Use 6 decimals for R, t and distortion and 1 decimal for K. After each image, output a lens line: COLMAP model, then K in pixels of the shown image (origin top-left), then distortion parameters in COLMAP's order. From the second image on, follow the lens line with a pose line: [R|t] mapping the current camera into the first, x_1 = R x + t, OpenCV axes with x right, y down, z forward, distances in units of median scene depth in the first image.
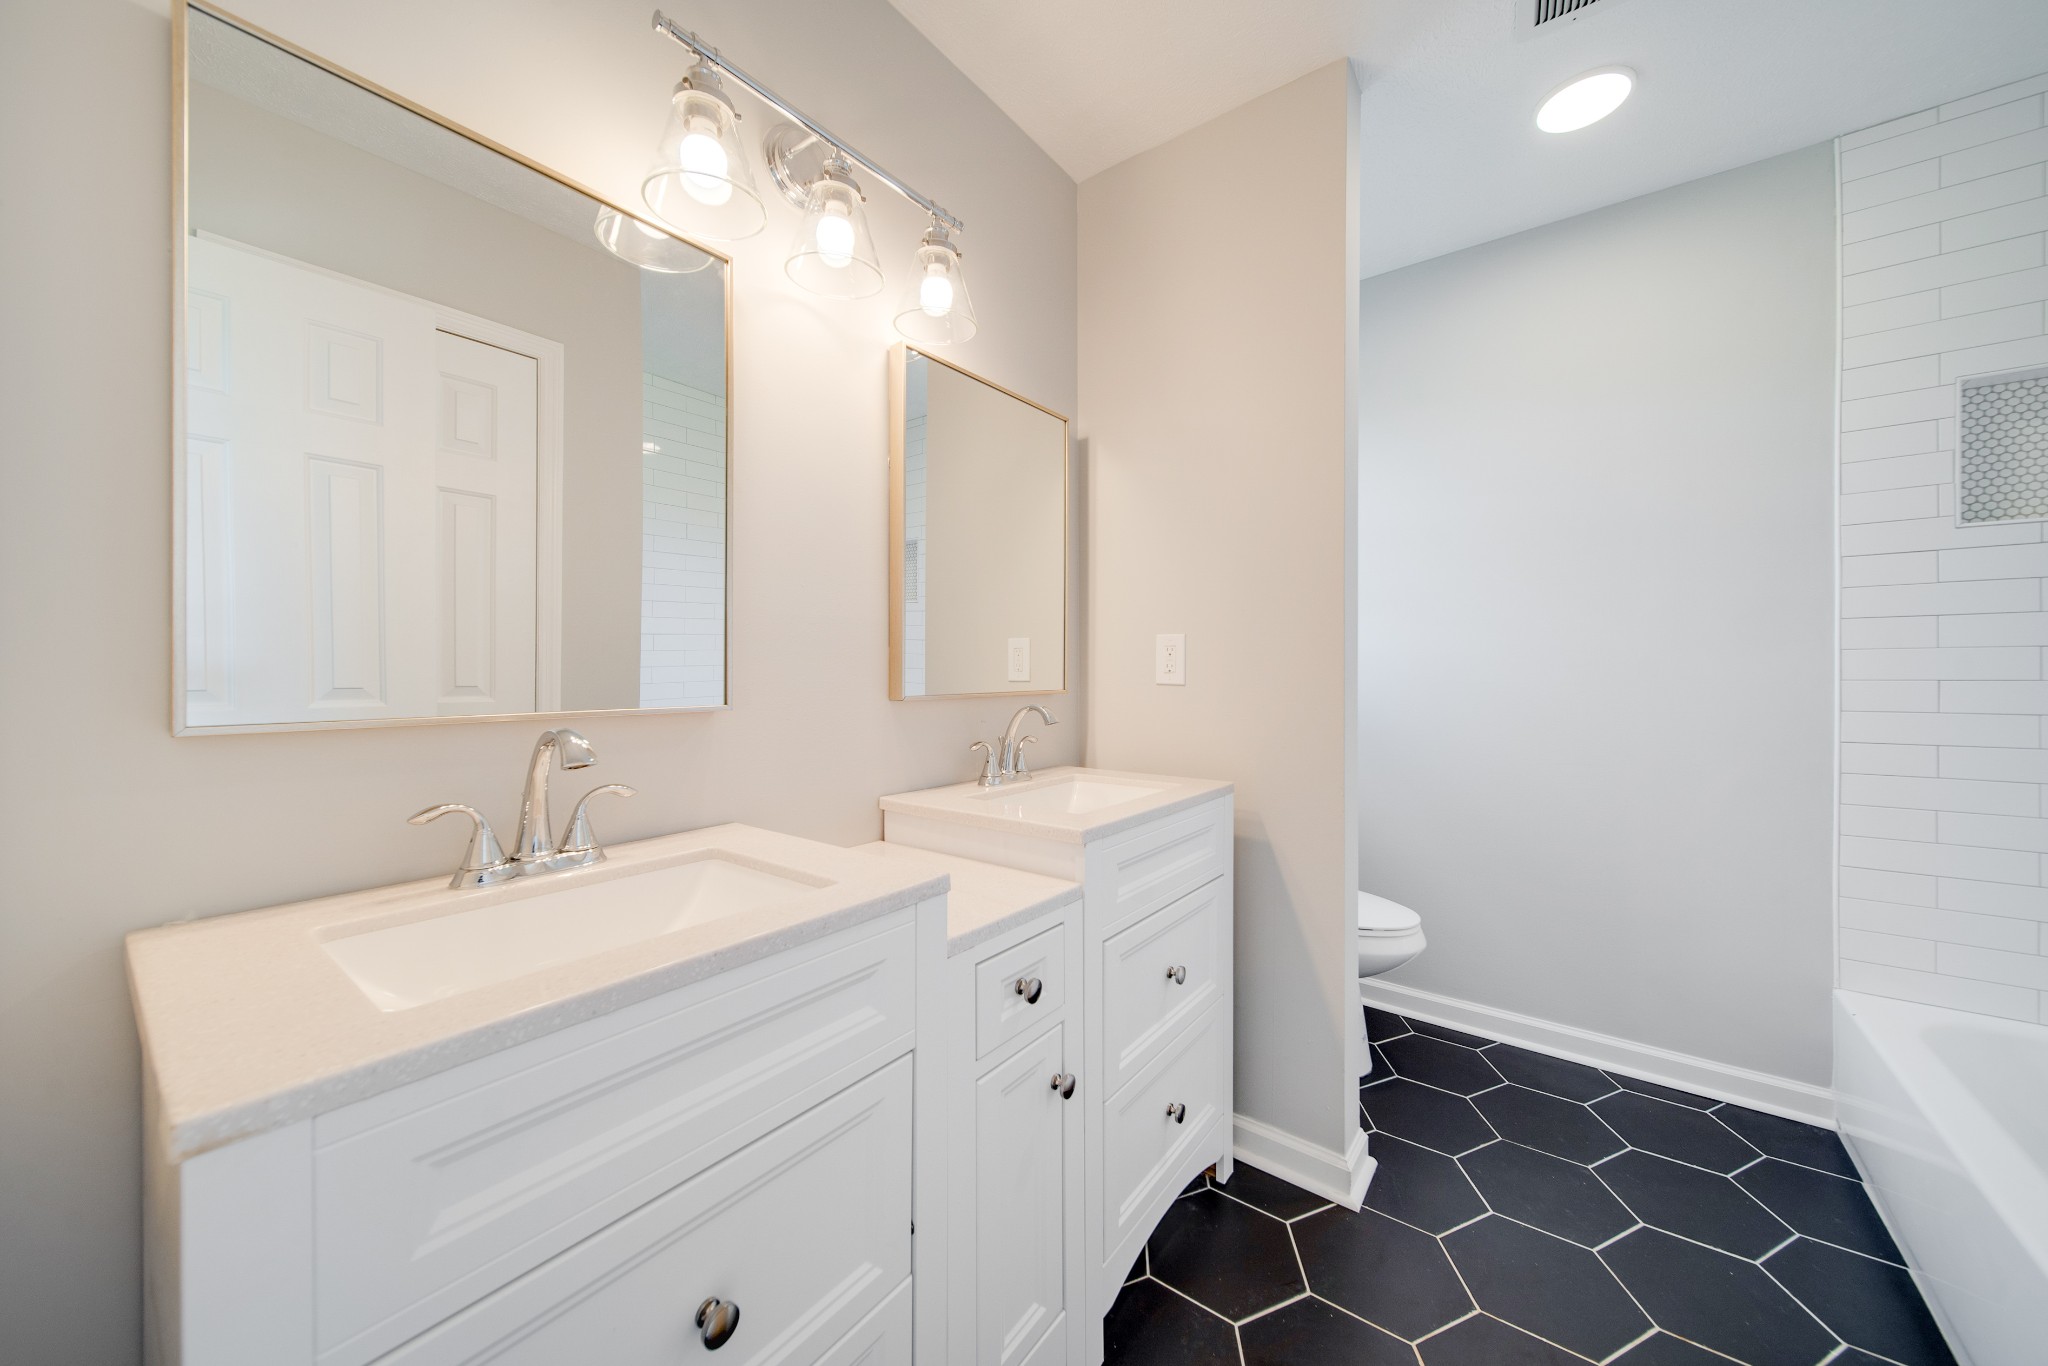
lens RADIAL K [[733.7, 0, 1034.3], [0, 733.7, 684.5], [0, 0, 1]] dist [0.000277, -0.002501]
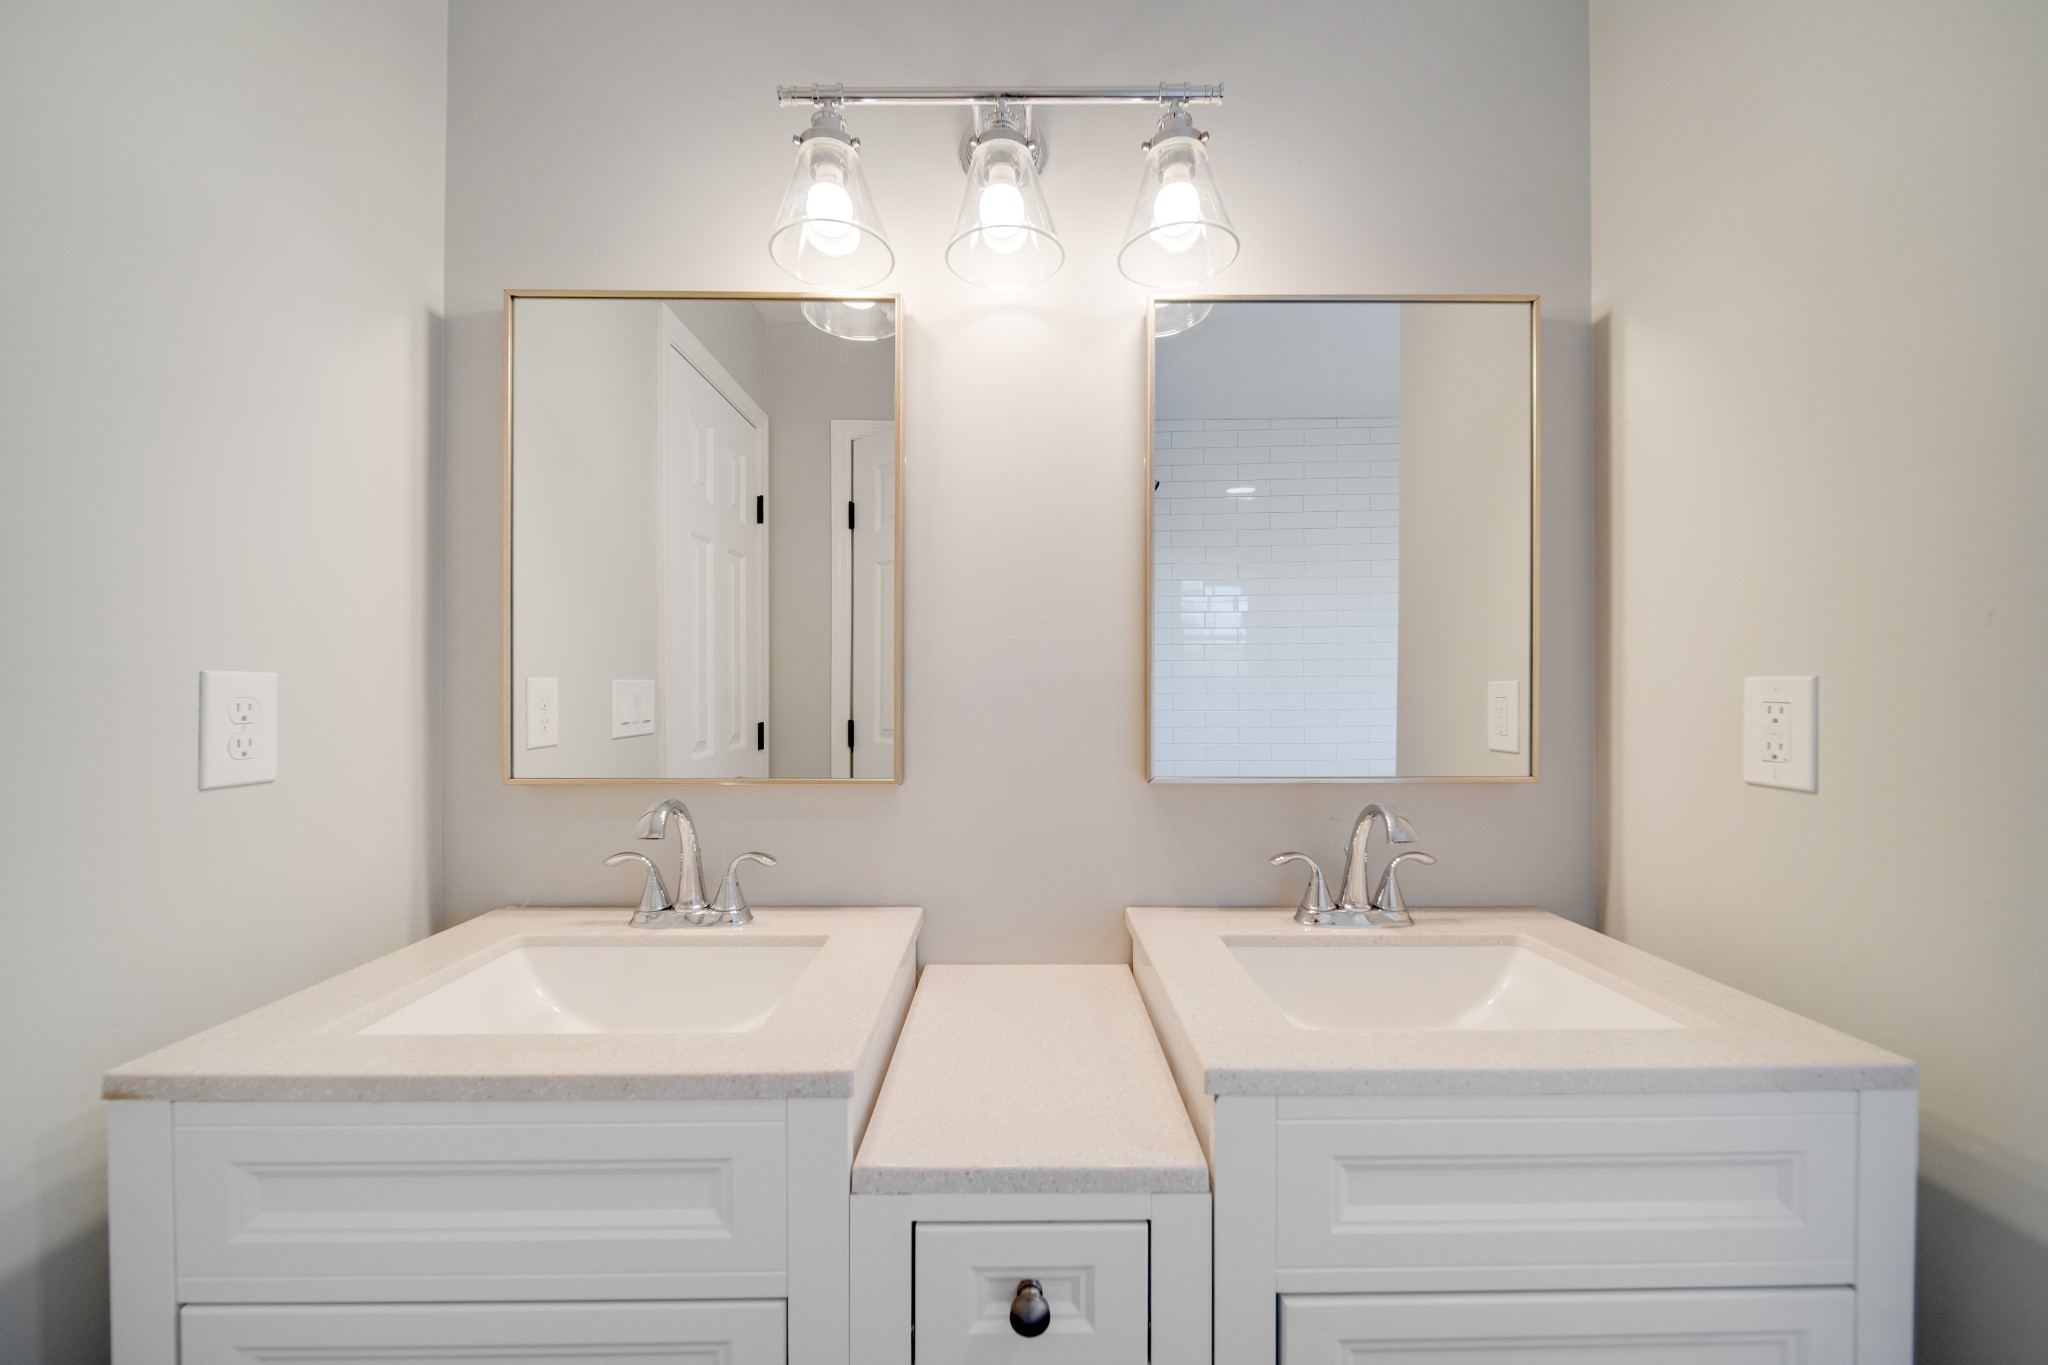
lens RADIAL K [[740.0, 0, 1027.4], [0, 740.0, 706.0], [0, 0, 1]] dist [0.001017, -0.002458]
pose [[0.610343, 0.007838, -0.792099, 0.456859], [-0.017897, 0.999832, -0.003897, -0.069128], [0.791935, 0.016554, 0.610381, 0.617442]]
